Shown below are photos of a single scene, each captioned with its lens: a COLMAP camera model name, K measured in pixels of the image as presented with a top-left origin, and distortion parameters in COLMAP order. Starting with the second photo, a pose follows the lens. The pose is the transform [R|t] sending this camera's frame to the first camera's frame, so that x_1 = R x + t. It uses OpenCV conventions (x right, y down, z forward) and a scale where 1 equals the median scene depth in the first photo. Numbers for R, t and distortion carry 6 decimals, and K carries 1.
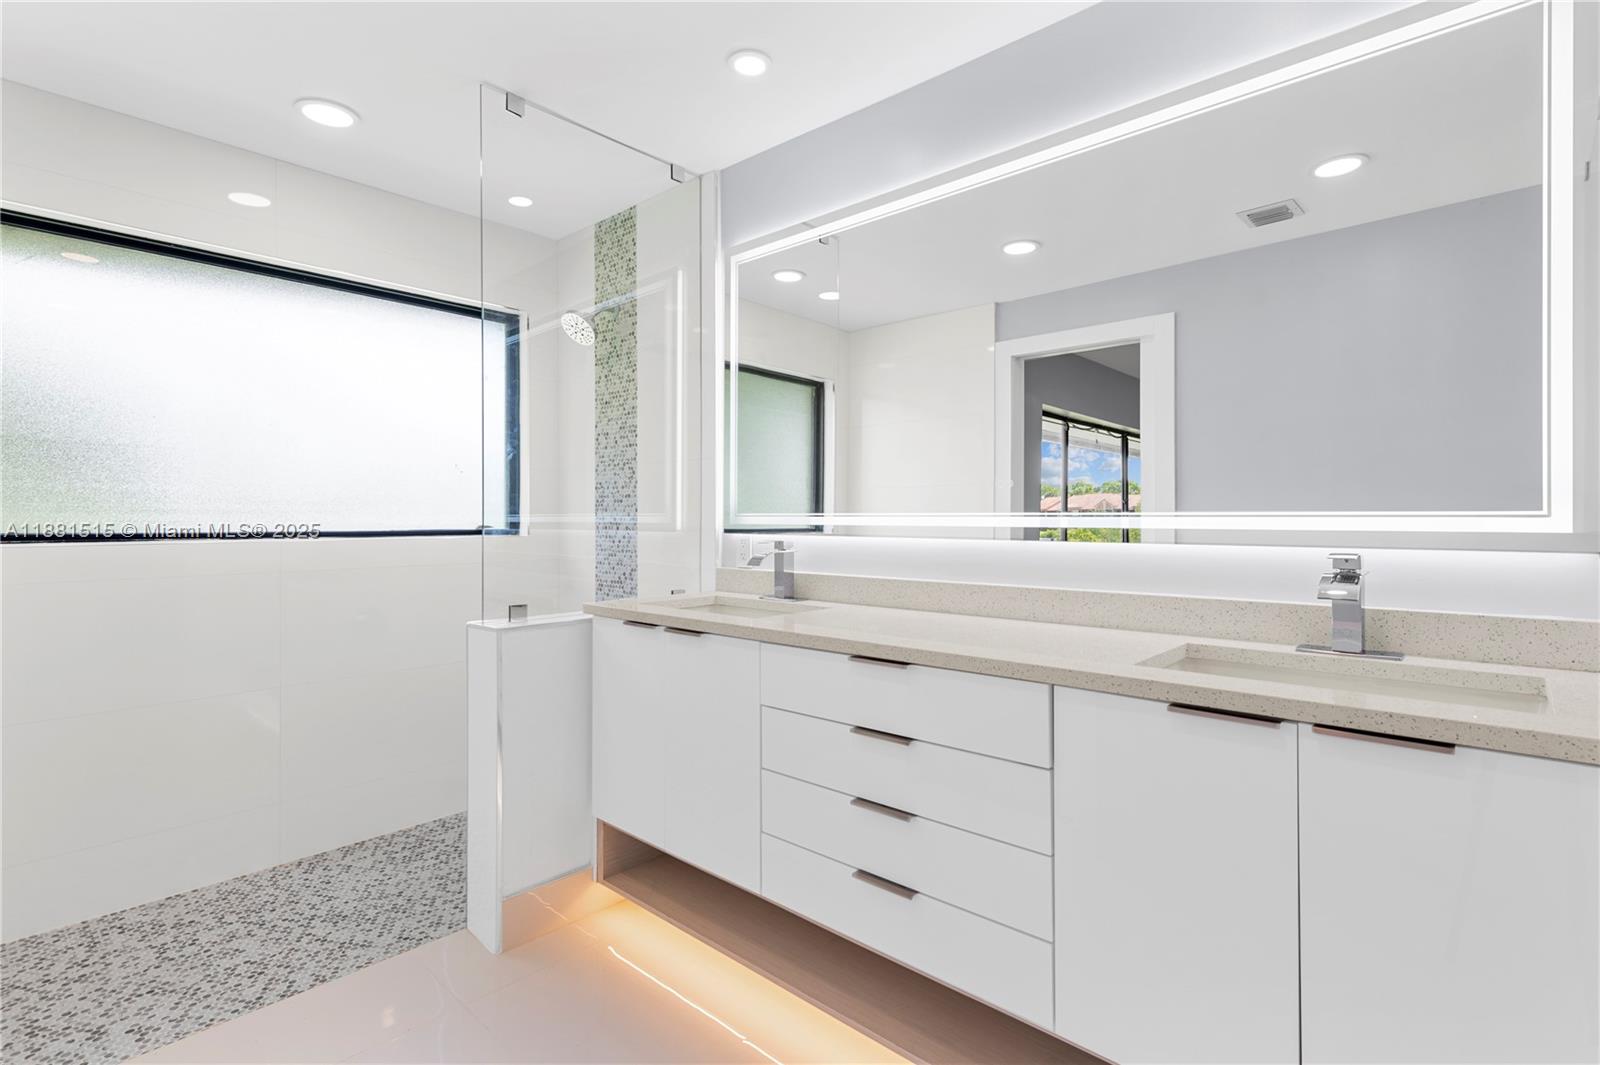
lens RADIAL K [[750.9, 0, 802.6], [0, 750.9, 515.3], [0, 0, 1]] dist [0.015004, 0.000029]
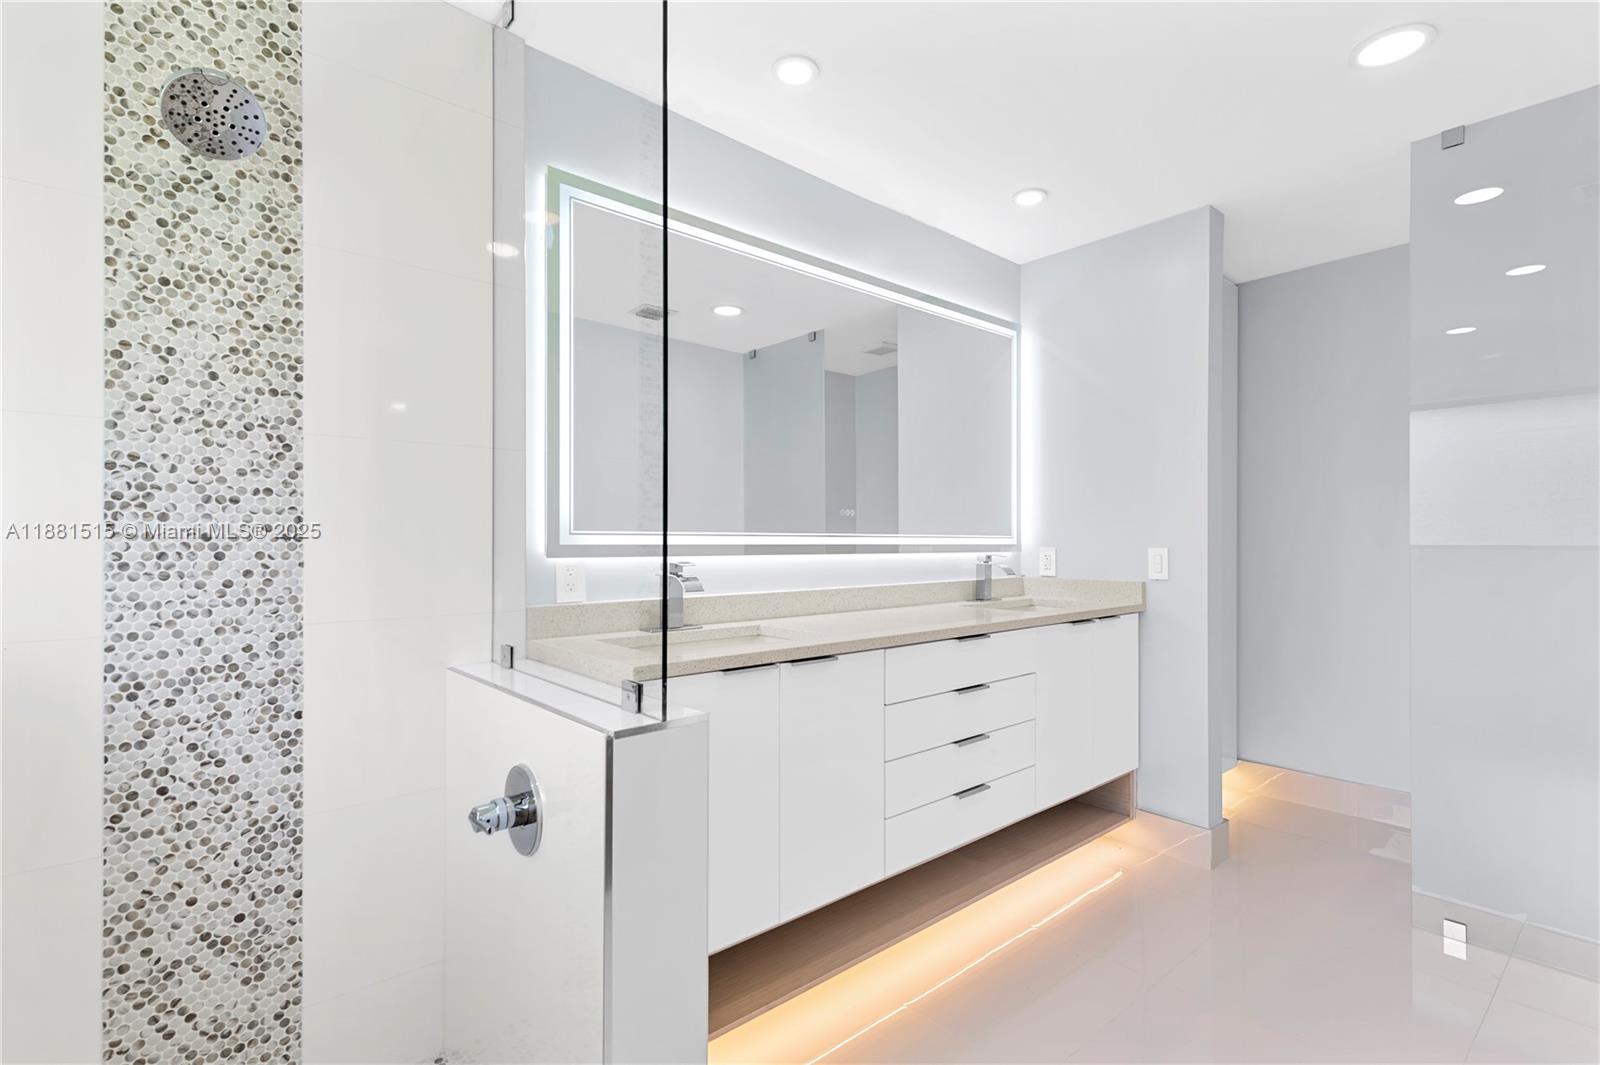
lens RADIAL K [[756.1, 0, 802.5], [0, 756.1, 531.2], [0, 0, 1]] dist [0.012989, -0.000191]
pose [[0.119669, 0.008869, 0.992774, -0.689808], [-0.007992, 0.999936, -0.007970, 0.002003], [-0.992782, -0.006980, 0.119732, 0.575259]]
